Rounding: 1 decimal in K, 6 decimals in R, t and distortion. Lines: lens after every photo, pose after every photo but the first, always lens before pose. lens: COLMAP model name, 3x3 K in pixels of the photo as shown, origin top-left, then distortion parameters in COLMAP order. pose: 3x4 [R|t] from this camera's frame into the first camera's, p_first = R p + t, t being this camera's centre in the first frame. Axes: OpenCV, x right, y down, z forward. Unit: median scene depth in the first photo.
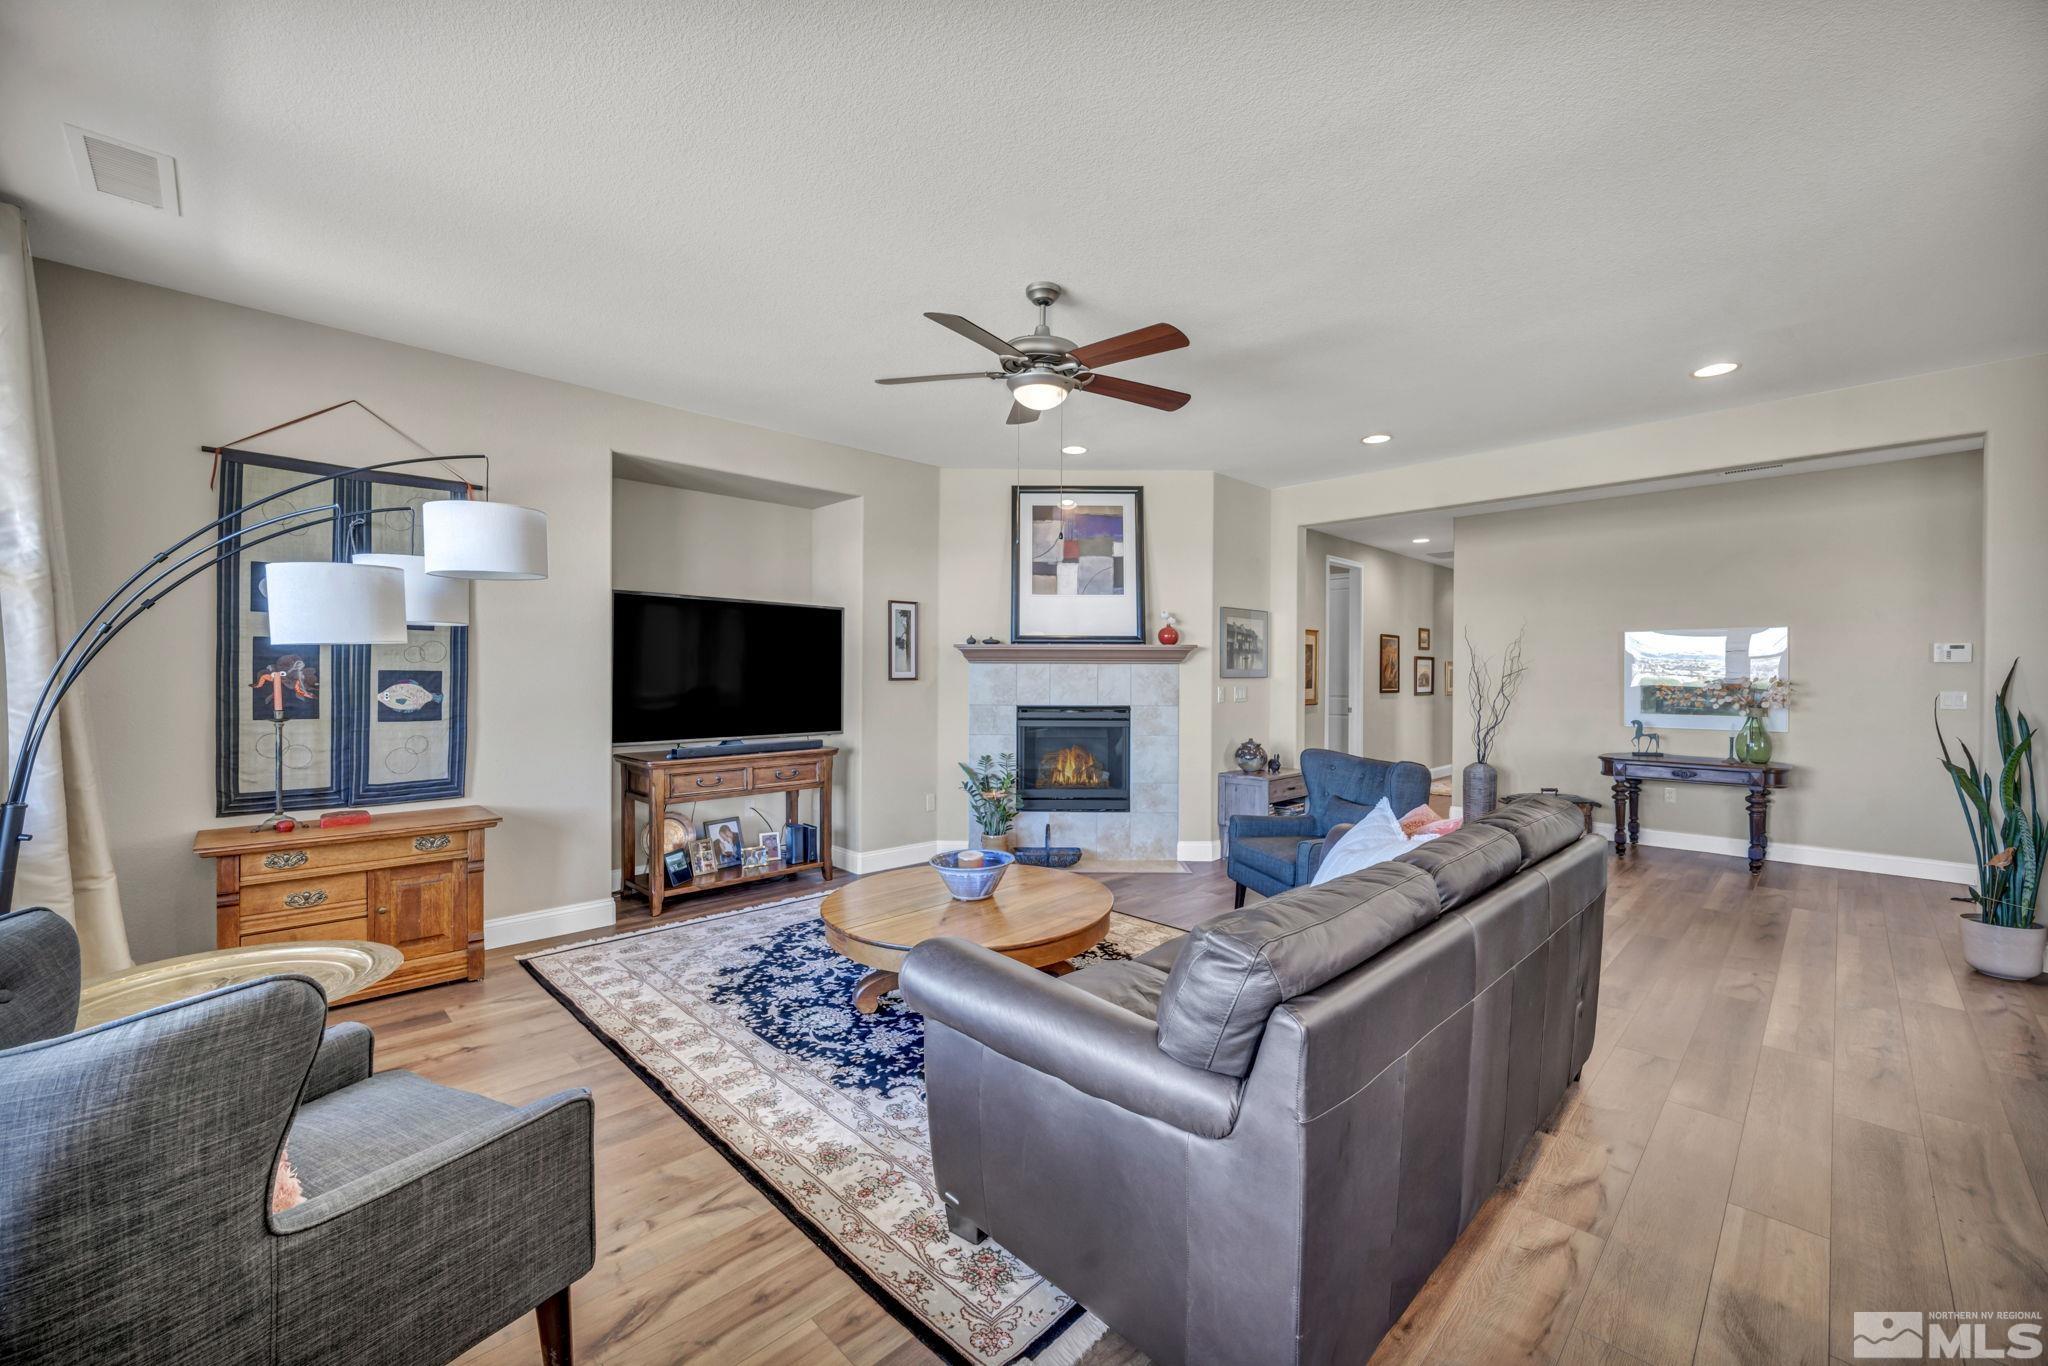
lens RADIAL K [[813.3, 0, 1028.2], [0, 813.3, 675.0], [0, 0, 1]] dist [0.002095, 0.001347]
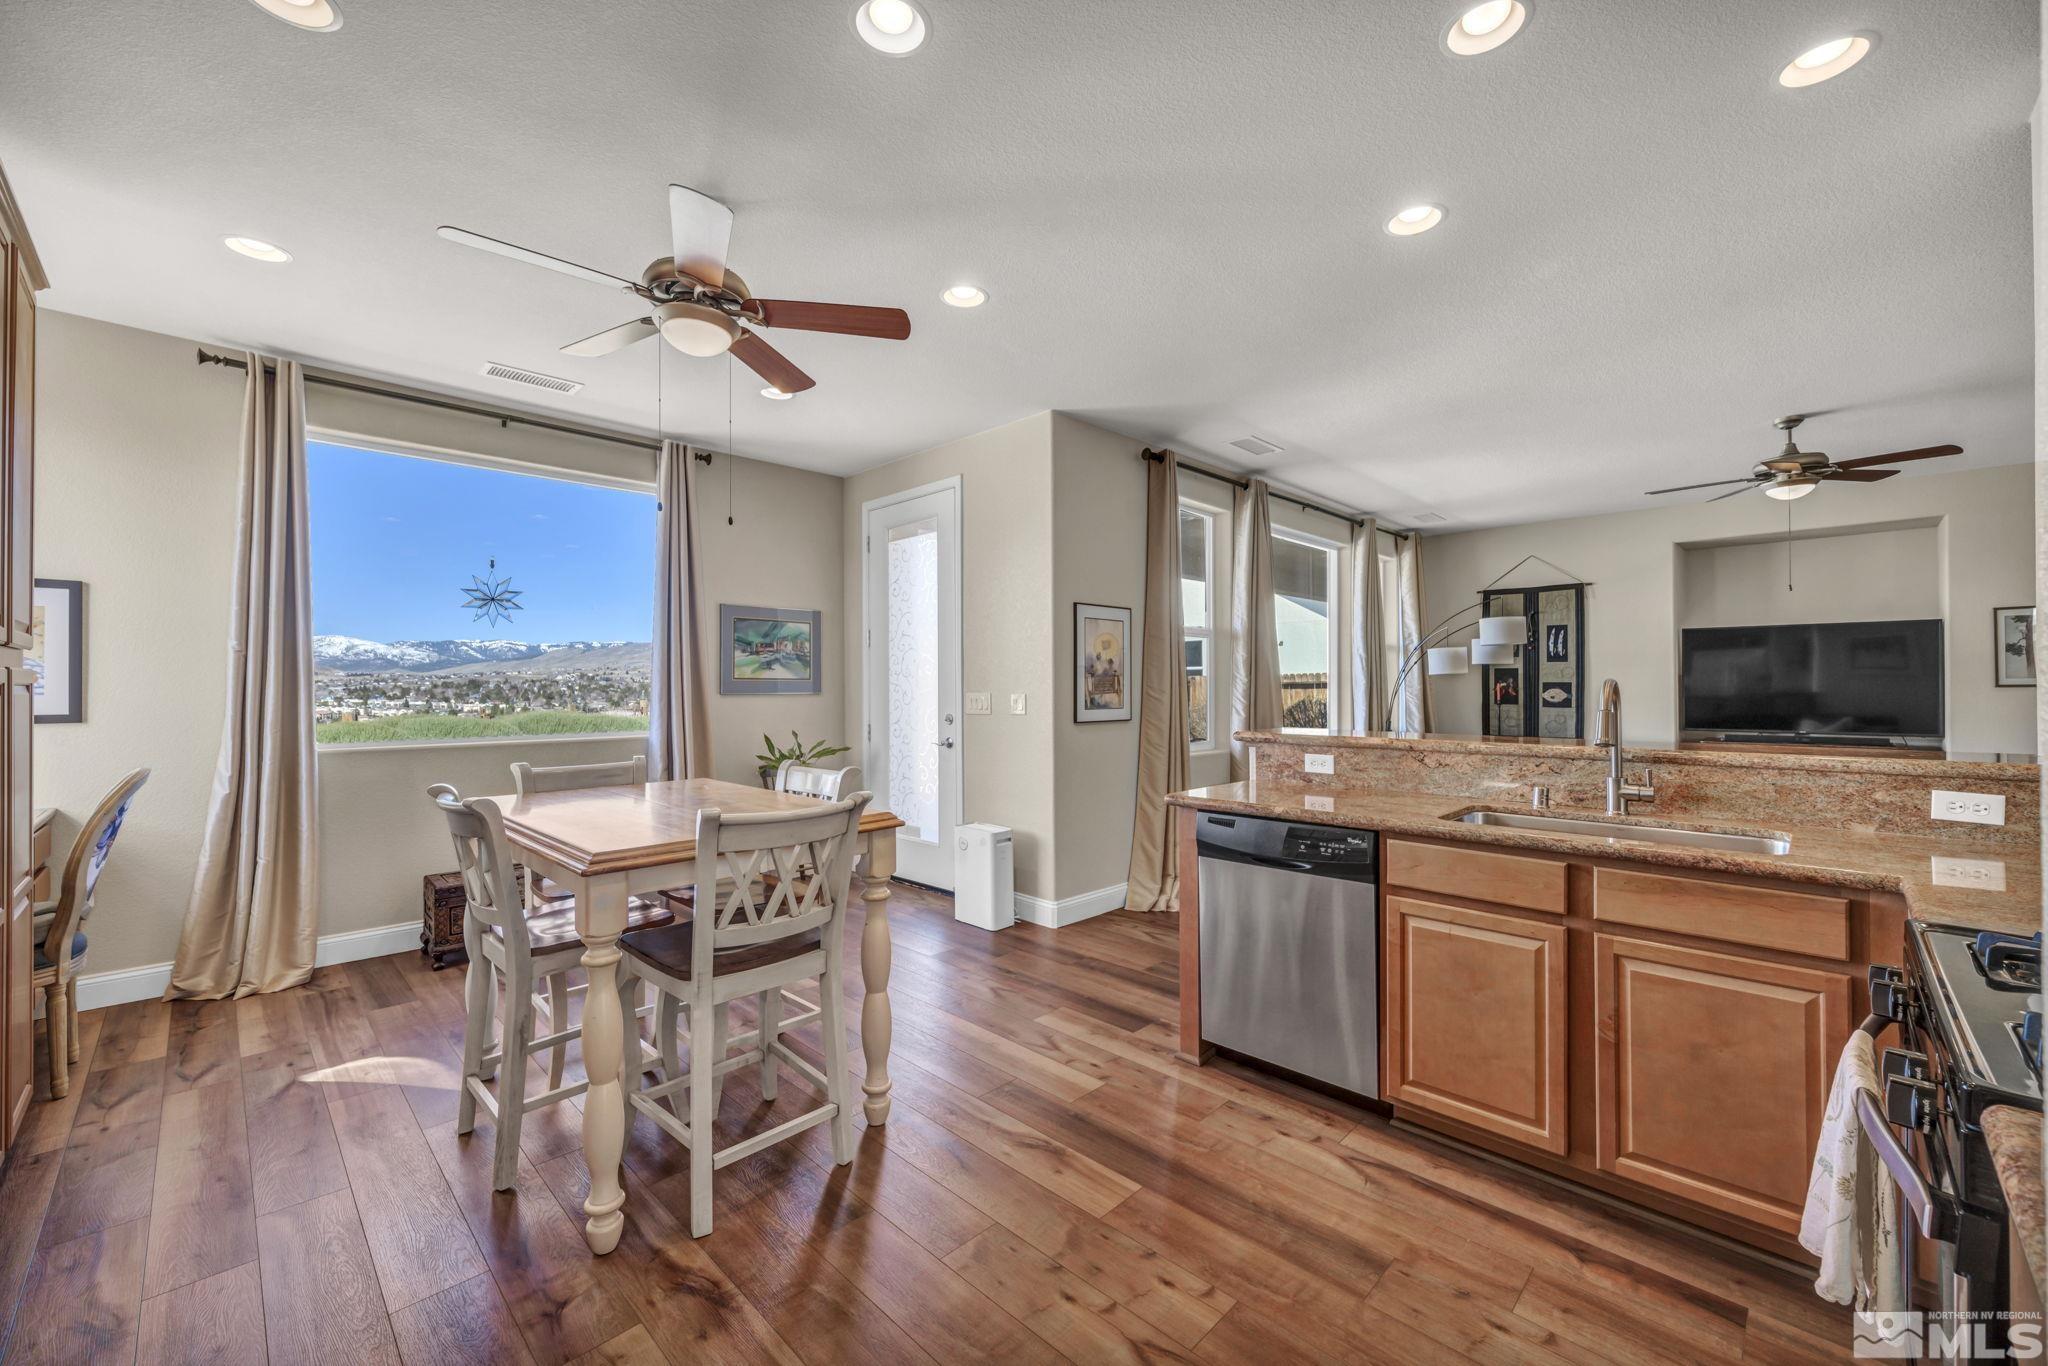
lens RADIAL K [[813.3, 0, 1027.5], [0, 813.3, 673.5], [0, 0, 1]] dist [0.002095, 0.001347]
pose [[0.010111, -0.018877, -0.999771, 0.899027], [0.005023, 0.999810, -0.018827, 0.003155], [0.999936, -0.004832, 0.010204, -0.236393]]
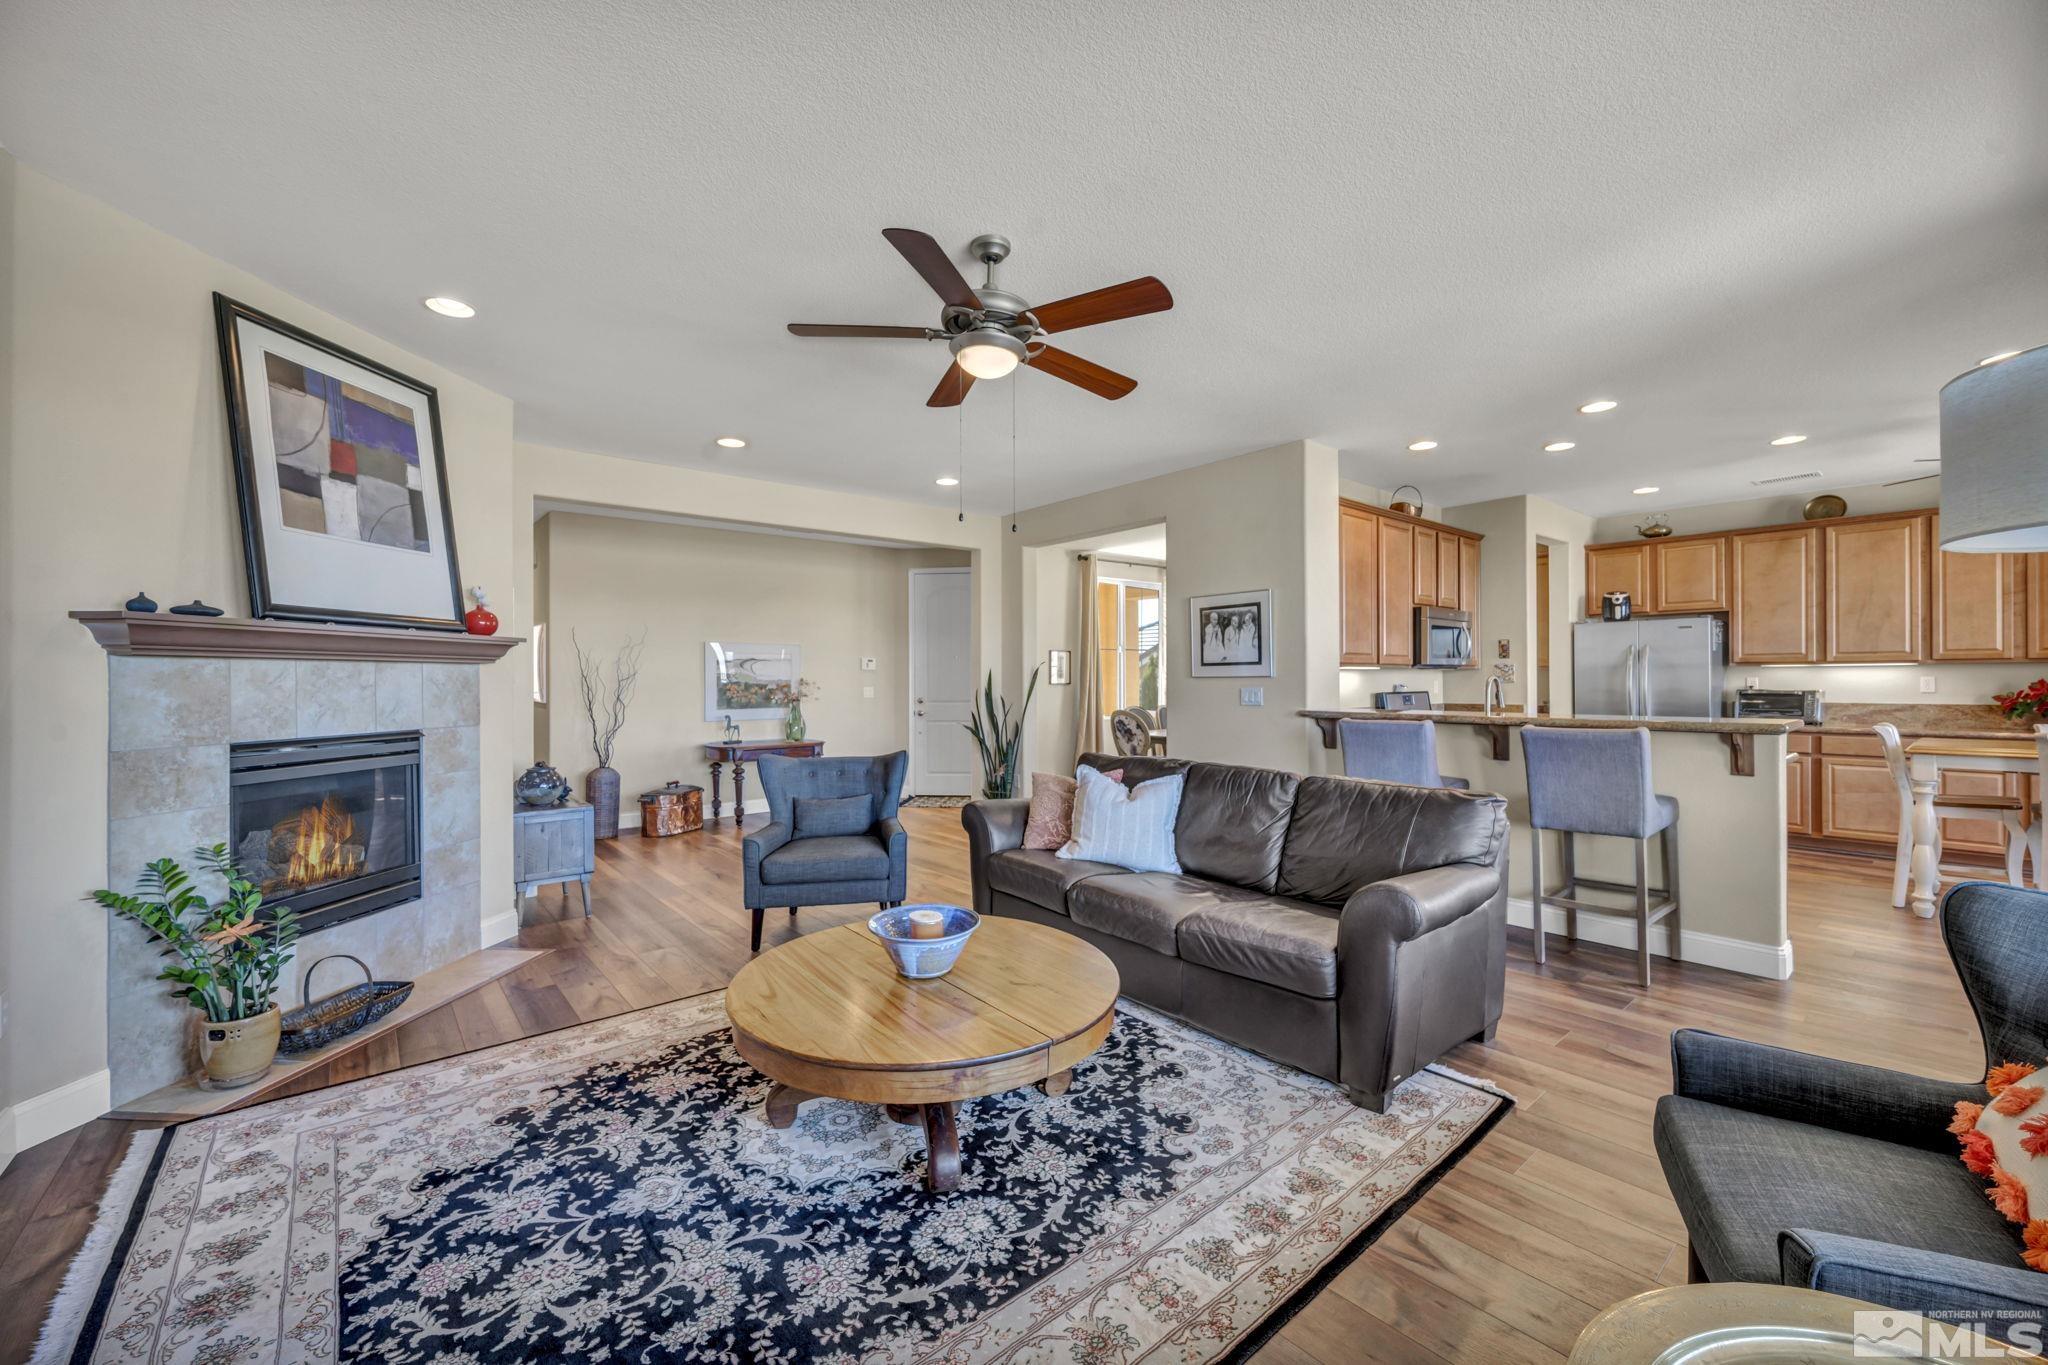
lens RADIAL K [[813.3, 0, 1030.6], [0, 813.3, 675.3], [0, 0, 1]] dist [0.002095, 0.001347]
pose [[0.079654, -0.000452, 0.996822, -0.532931], [0.003911, 0.999992, 0.000141, -0.002697], [-0.996815, 0.003887, 0.079655, 0.546785]]
